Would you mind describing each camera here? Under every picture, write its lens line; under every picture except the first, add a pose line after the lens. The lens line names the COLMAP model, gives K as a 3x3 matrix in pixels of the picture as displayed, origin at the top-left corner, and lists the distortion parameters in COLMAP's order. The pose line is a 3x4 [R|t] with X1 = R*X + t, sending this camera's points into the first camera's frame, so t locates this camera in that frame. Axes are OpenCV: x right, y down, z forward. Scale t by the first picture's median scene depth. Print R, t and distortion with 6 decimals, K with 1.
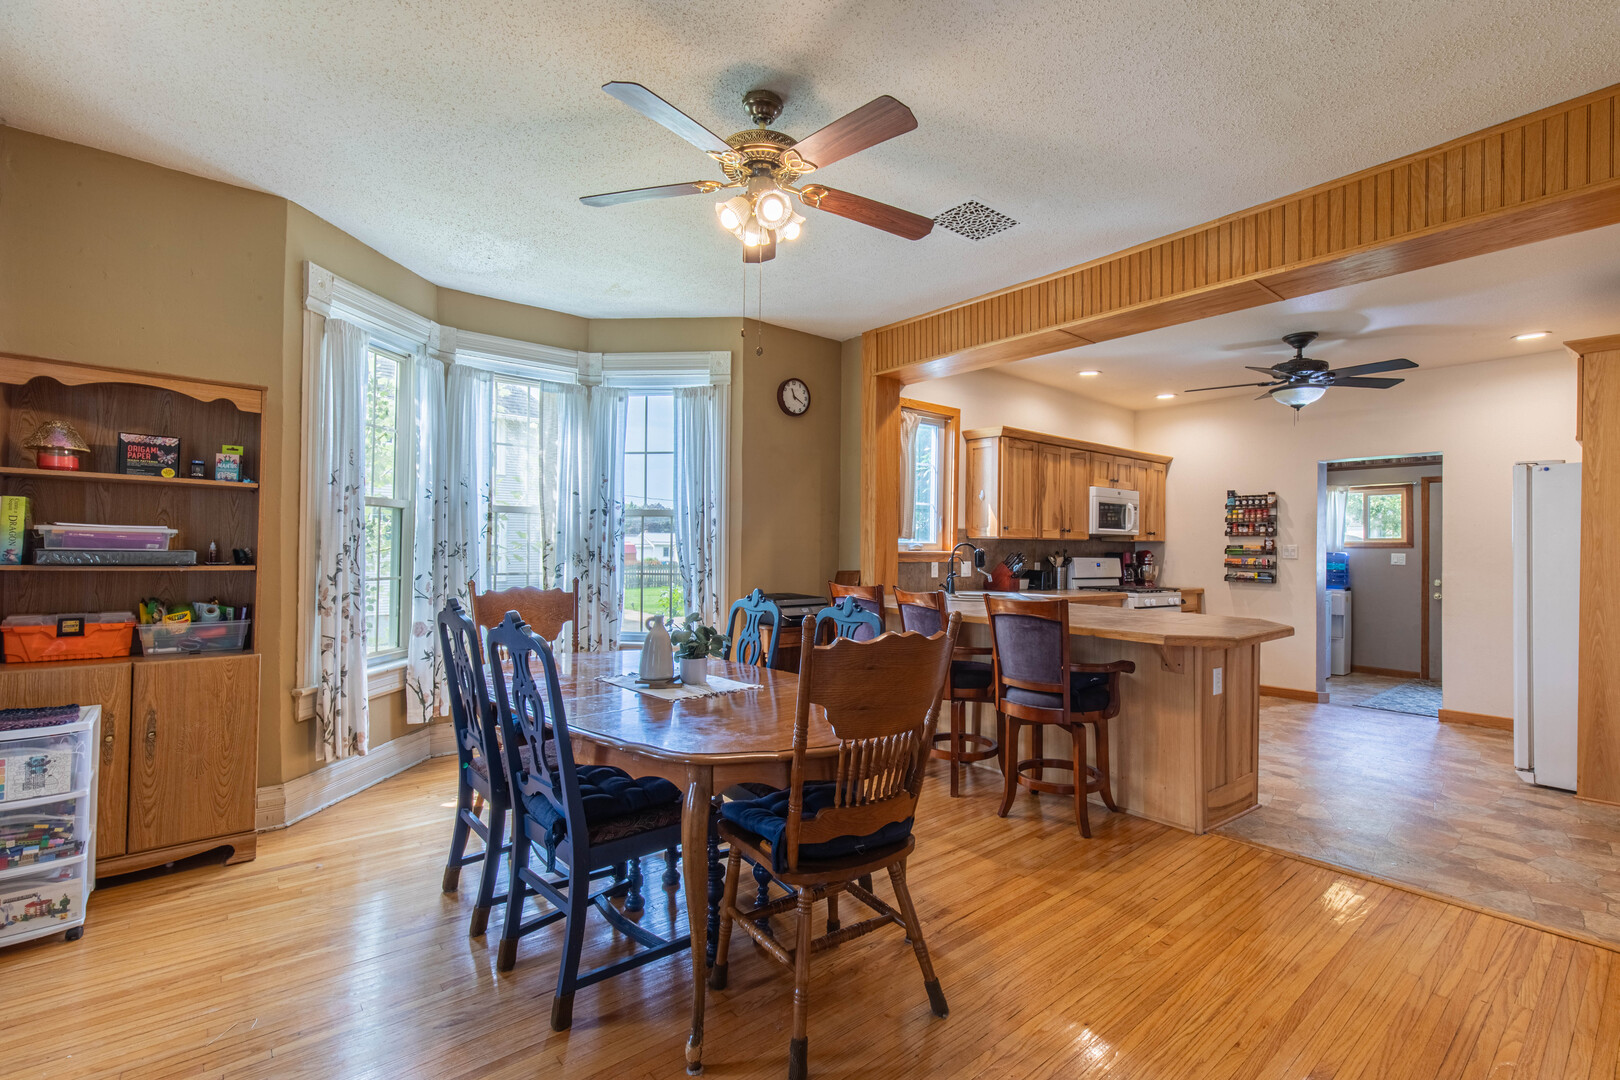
lens RADIAL K [[729.1, 0, 823.6], [0, 729.1, 543.1], [0, 0, 1]] dist [0.006194, 0.000794]
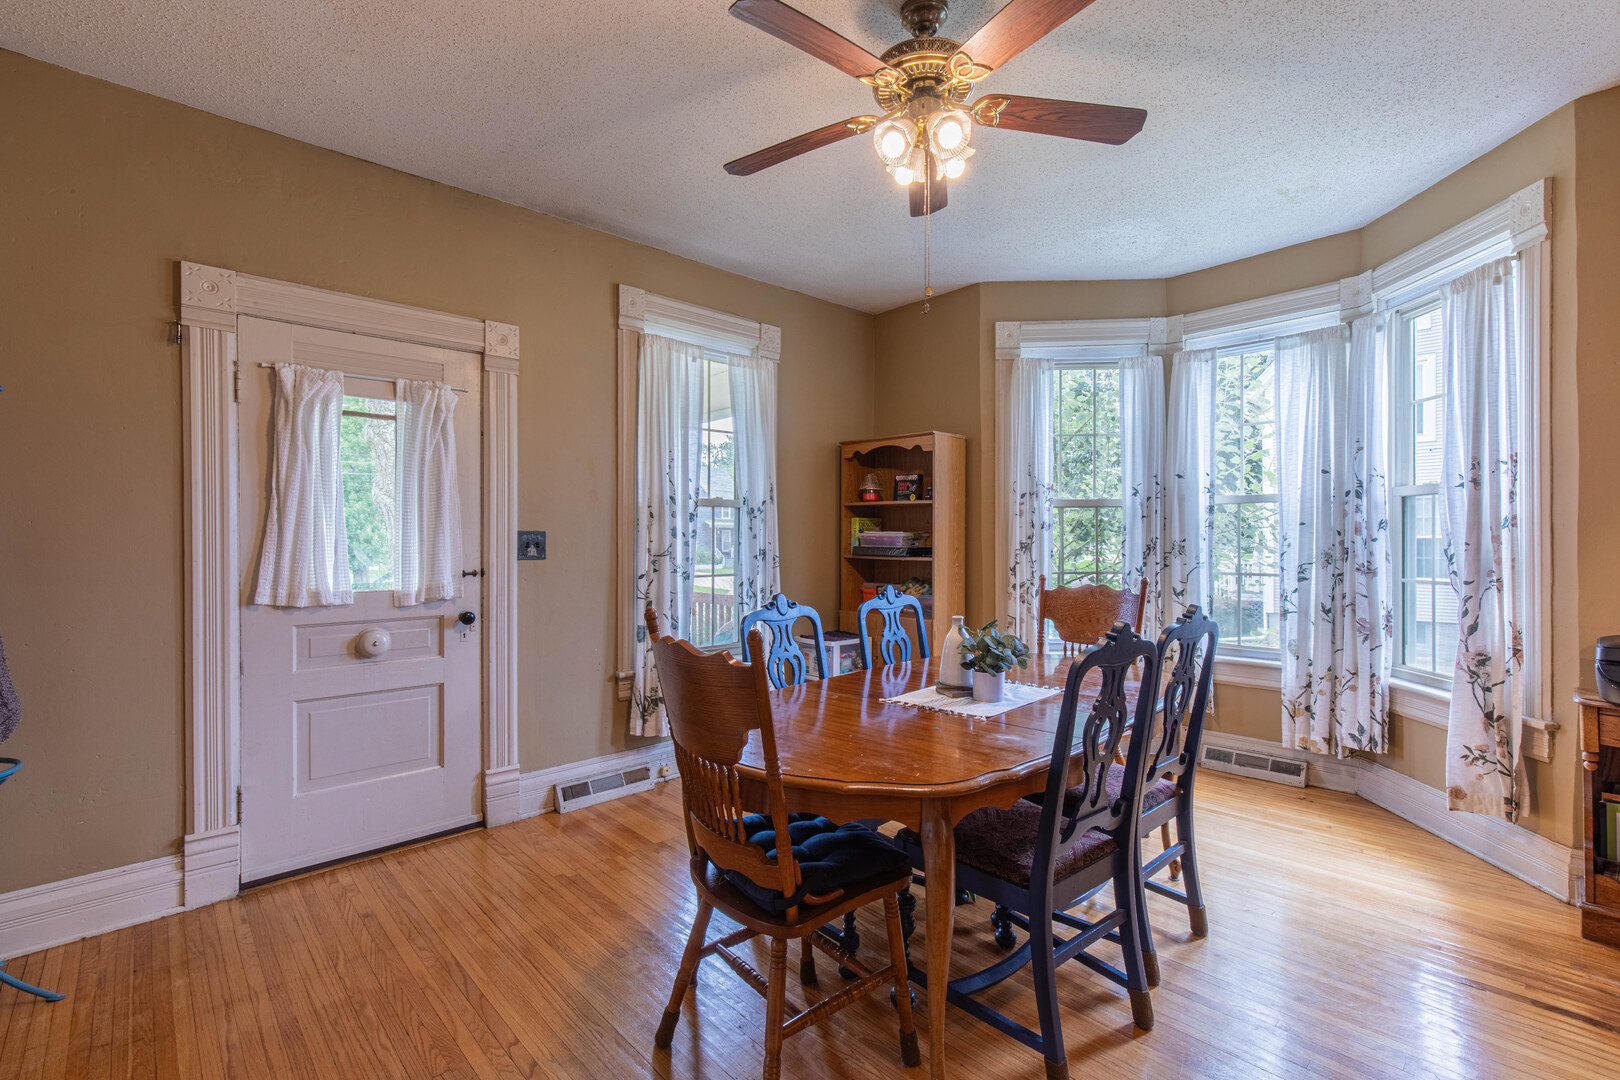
lens RADIAL K [[729.1, 0, 823.6], [0, 729.1, 543.1], [0, 0, 1]] dist [0.006194, 0.000794]
pose [[0.048882, -0.006833, -0.998781, 0.486460], [0.009763, 0.999932, -0.006363, 0.007443], [0.998757, -0.009440, 0.048945, 0.548247]]
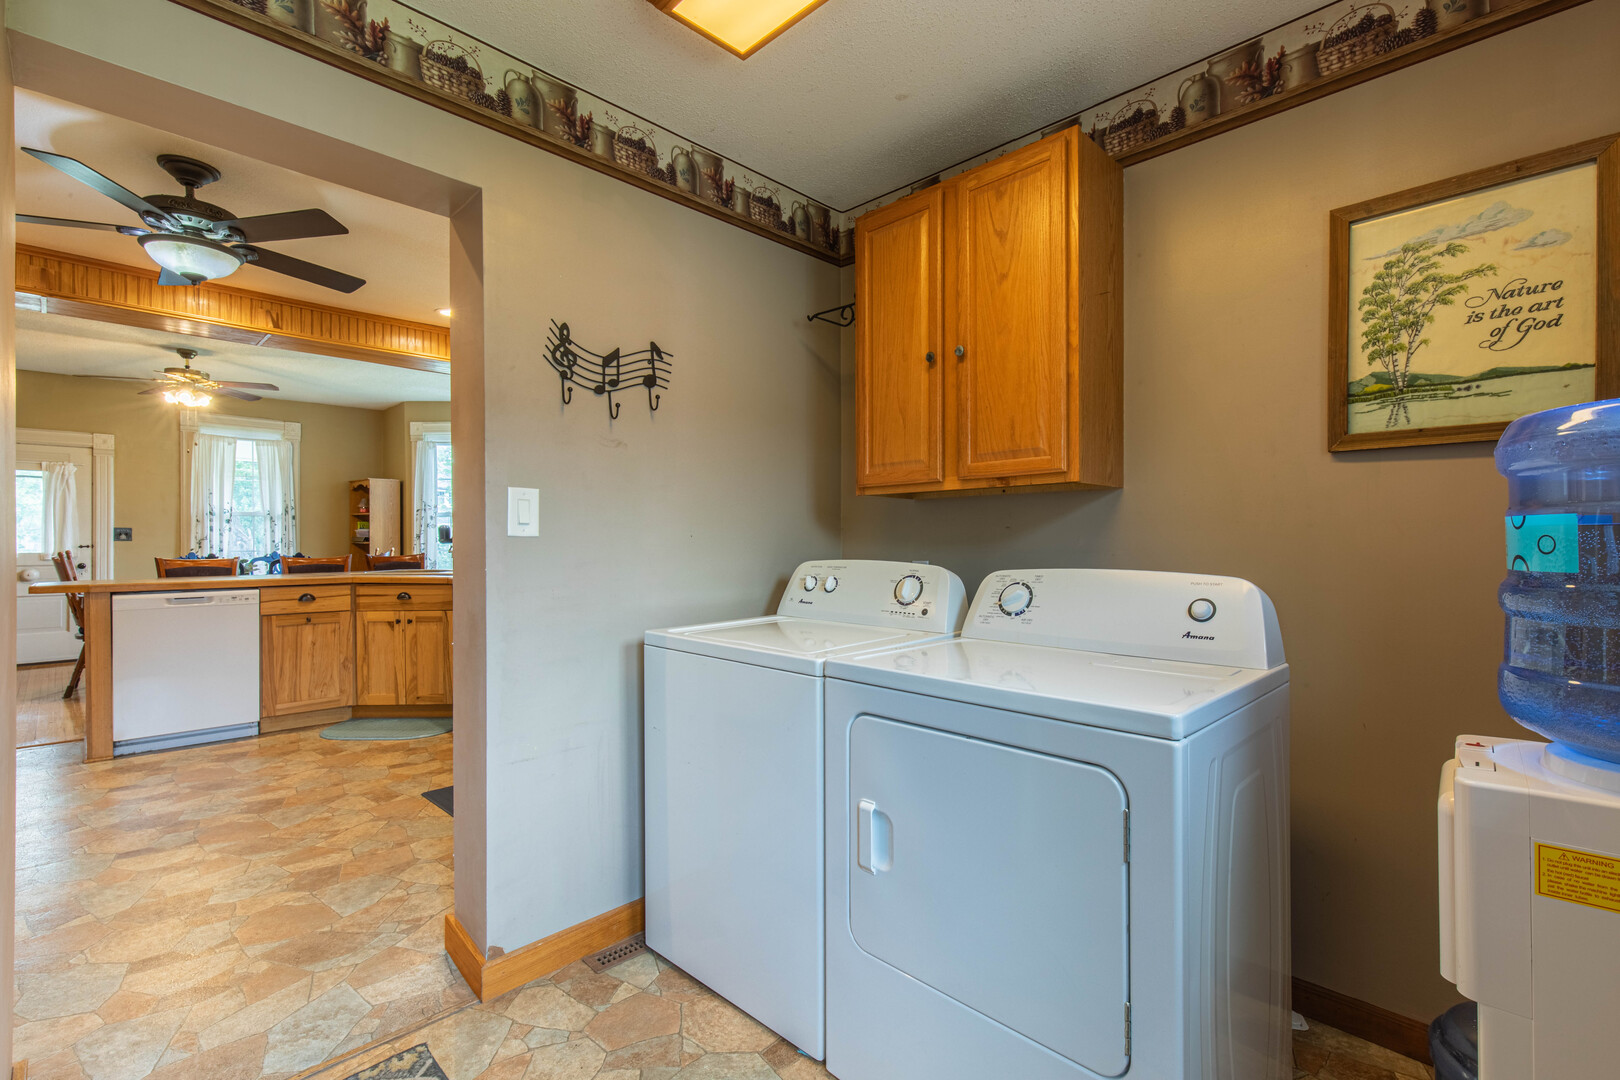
lens RADIAL K [[729.1, 0, 823.6], [0, 729.1, 543.1], [0, 0, 1]] dist [0.006194, 0.000794]
pose [[0.092524, -0.009687, -0.995663, 1.680869], [0.008720, 0.999922, -0.008918, 0.057571], [0.995672, -0.007857, 0.092601, 1.895199]]
